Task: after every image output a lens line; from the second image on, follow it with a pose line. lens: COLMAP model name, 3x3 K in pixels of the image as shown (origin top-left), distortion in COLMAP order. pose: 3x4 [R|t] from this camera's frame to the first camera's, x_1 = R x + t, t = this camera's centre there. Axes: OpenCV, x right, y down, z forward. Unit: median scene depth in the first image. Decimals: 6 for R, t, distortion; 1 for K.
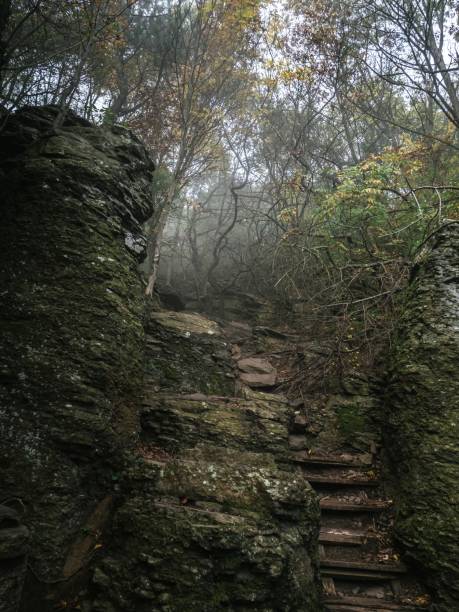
lens RADIAL K [[438.1, 0, 229.5], [0, 438.1, 306.2], [0, 0, 1]] dist [-0.038858, 0.003968]
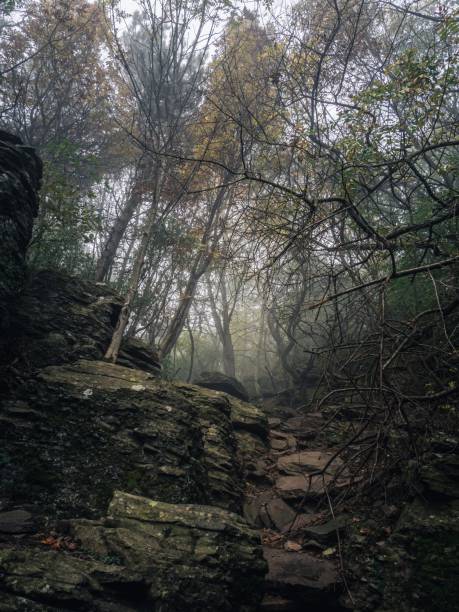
lens RADIAL K [[438.1, 0, 229.4], [0, 438.1, 305.8], [0, 0, 1]] dist [-0.038858, 0.003968]
pose [[0.952466, -0.168481, -0.253817, 0.216482], [0.096322, 0.956961, -0.273765, 0.123082], [0.289018, 0.236303, 0.927701, 0.539211]]
